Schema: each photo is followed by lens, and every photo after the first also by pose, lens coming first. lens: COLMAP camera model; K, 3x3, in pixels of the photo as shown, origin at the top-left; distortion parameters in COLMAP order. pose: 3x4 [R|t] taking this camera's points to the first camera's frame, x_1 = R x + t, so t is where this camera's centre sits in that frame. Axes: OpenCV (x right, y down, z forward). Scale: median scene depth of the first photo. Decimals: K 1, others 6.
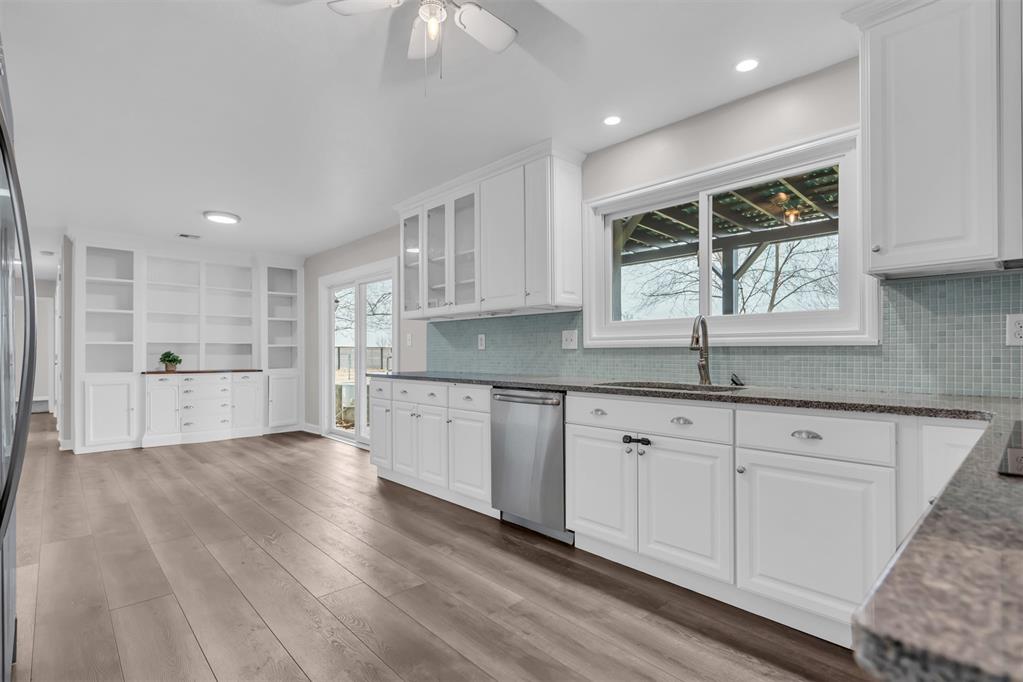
lens RADIAL K [[475.1, 0, 511.5], [0, 475.1, 341.0], [0, 0, 1]] dist [-0.001234, -0.000128]
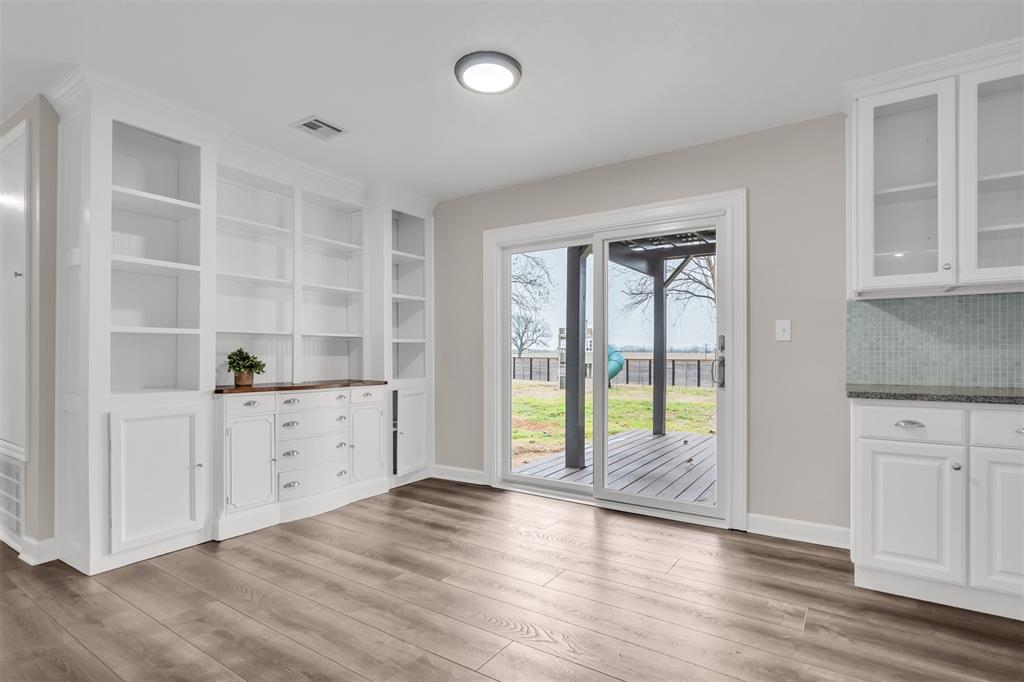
lens RADIAL K [[494.0, 0, 512.0], [0, 494.0, 341.0], [0, 0, 1]] dist [-0.000463, -0.000067]
pose [[0.970378, 0.008268, 0.241450, -0.562168], [-0.007525, 0.999964, -0.004000, 0.012661], [-0.241474, 0.002065, 0.970405, 0.390119]]
